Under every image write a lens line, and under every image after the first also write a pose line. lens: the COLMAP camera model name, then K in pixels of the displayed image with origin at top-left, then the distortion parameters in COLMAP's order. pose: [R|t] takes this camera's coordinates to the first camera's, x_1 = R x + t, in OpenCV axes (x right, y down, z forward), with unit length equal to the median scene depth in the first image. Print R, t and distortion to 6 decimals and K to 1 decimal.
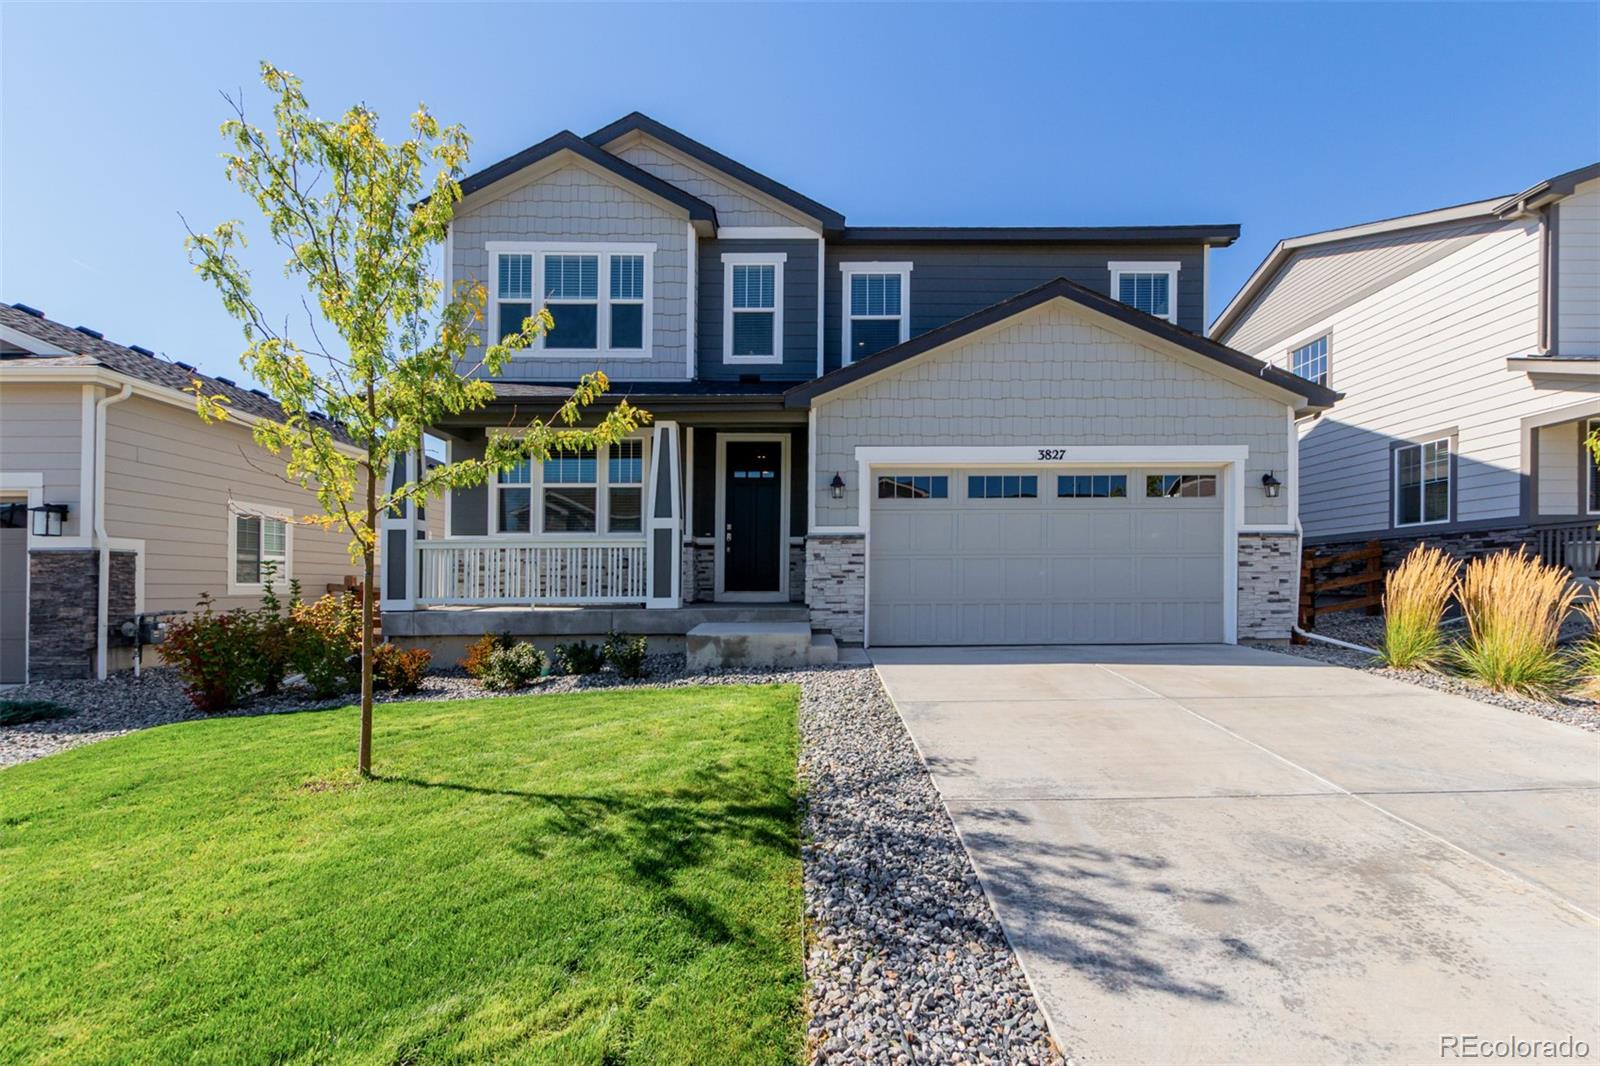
lens RADIAL K [[736.6, 0, 831.7], [0, 736.6, 575.8], [0, 0, 1]] dist [0.016398, -0.003171]
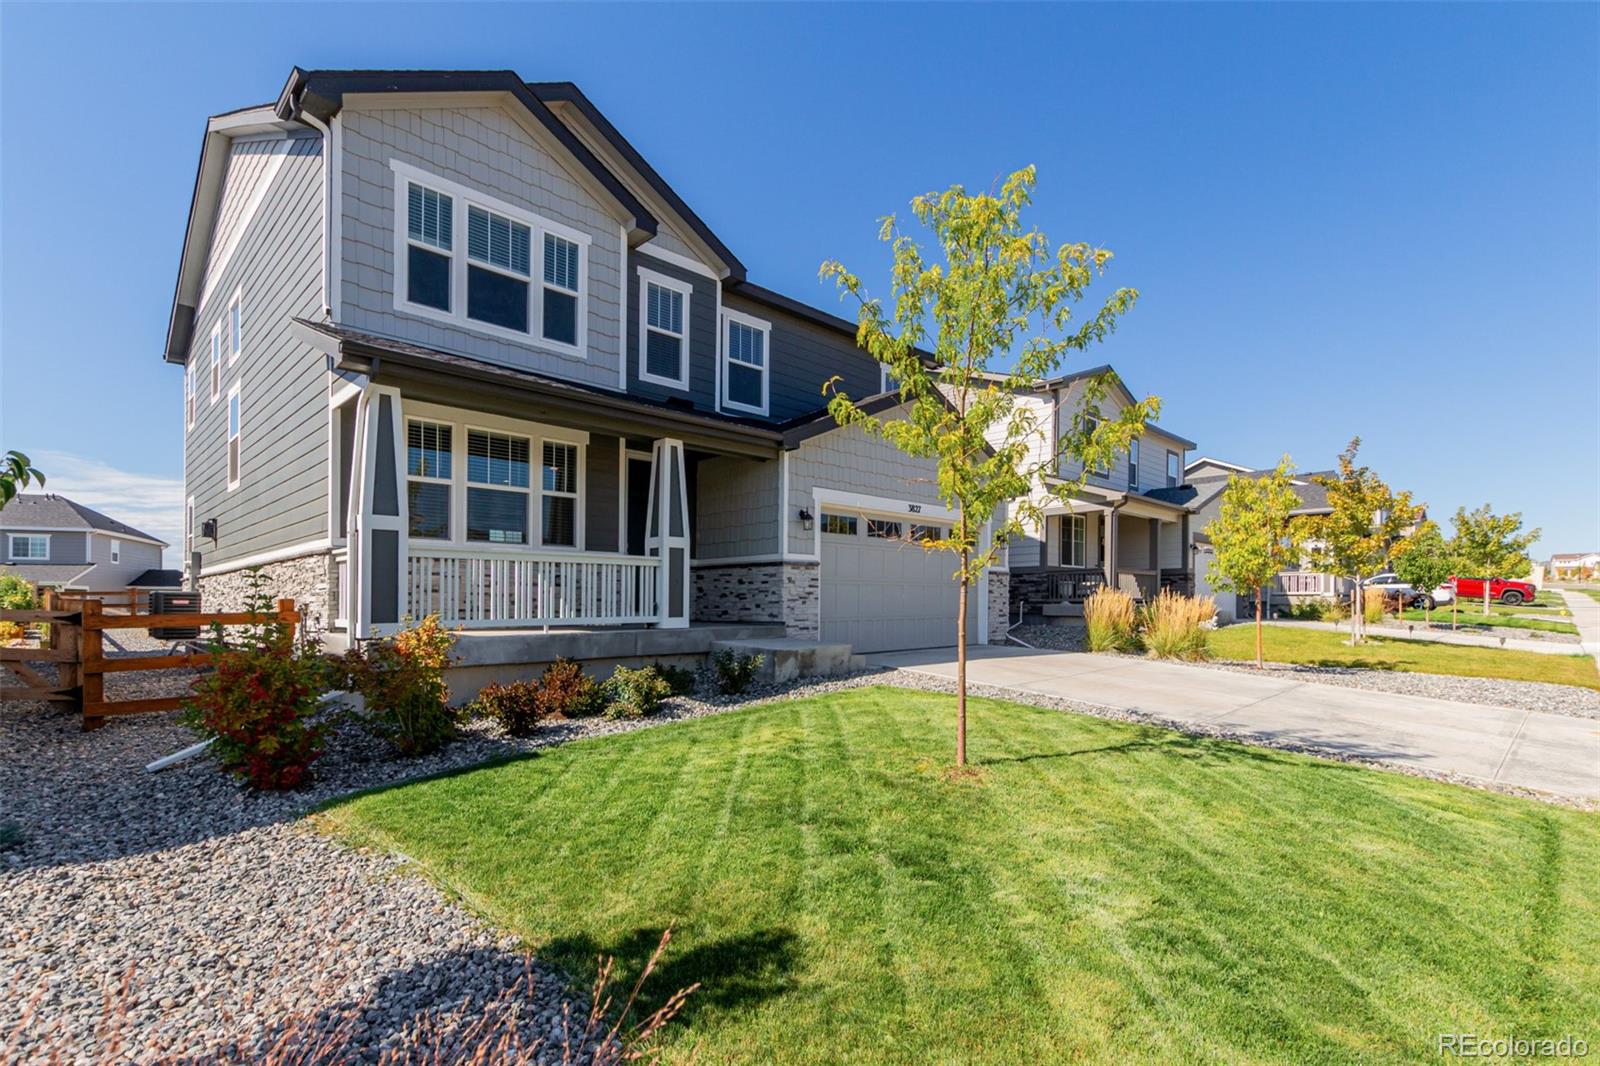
lens RADIAL K [[736.6, 0, 807.7], [0, 736.6, 607.4], [0, 0, 1]] dist [0.016398, -0.003171]
pose [[0.725389, -0.000134, 0.688339, -0.684175], [-0.008661, 0.999919, 0.009322, 0.004728], [-0.688285, -0.012724, 0.725329, 0.135629]]
